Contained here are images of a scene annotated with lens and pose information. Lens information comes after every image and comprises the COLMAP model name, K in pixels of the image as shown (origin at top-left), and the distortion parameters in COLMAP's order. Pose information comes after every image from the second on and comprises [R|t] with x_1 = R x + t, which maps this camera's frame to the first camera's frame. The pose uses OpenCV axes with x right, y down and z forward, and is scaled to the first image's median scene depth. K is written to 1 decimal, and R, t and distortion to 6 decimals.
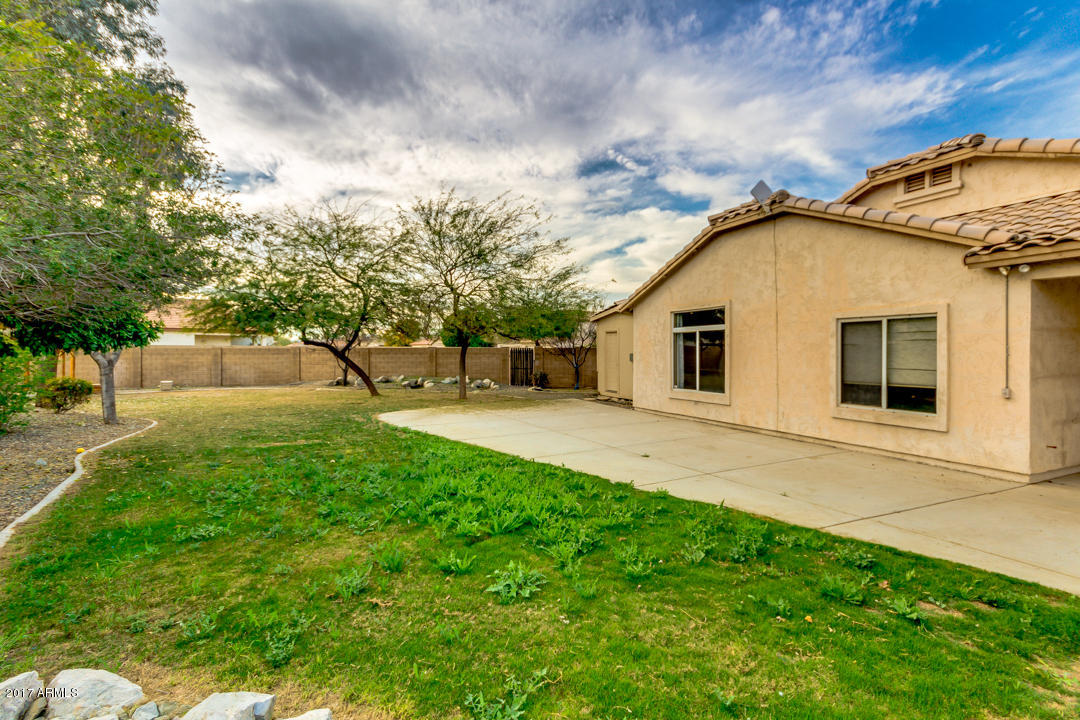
lens RADIAL K [[513.6, 0, 538.2], [0, 513.6, 353.3], [0, 0, 1]] dist [0.014213, 0.002201]
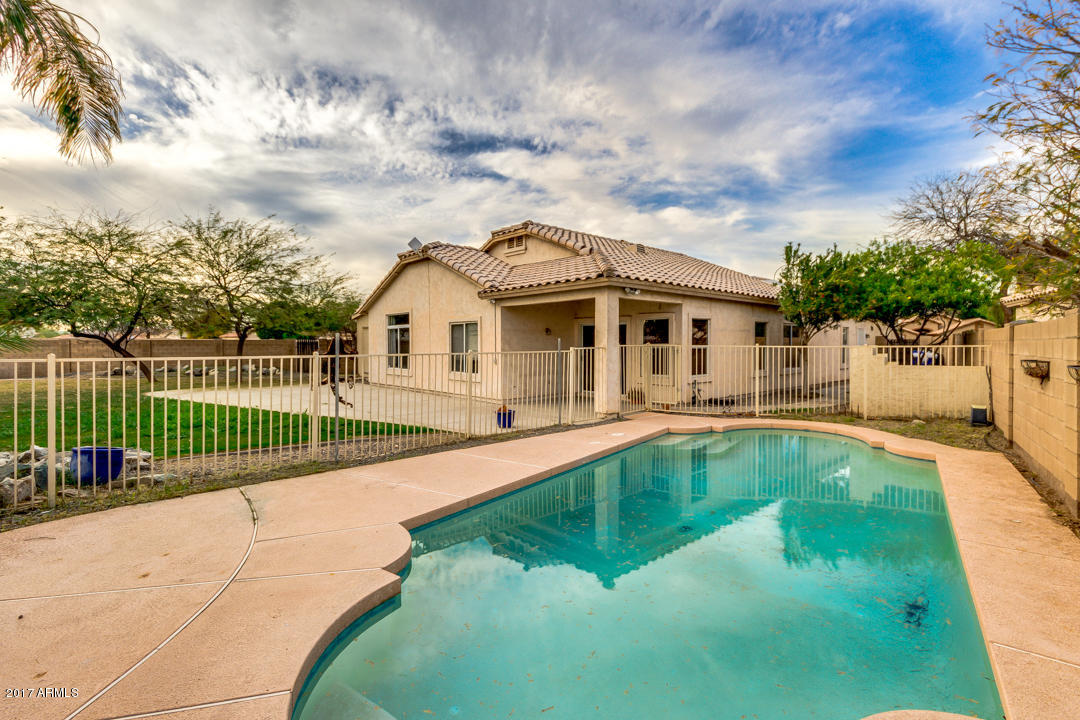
lens RADIAL K [[513.6, 0, 539.6], [0, 513.6, 353.8], [0, 0, 1]] dist [0.014213, 0.002201]
pose [[0.955858, -0.008224, 0.293713, 0.209754], [0.003735, 0.999868, 0.015843, 0.007146], [-0.293805, -0.014047, 0.955762, -0.438811]]
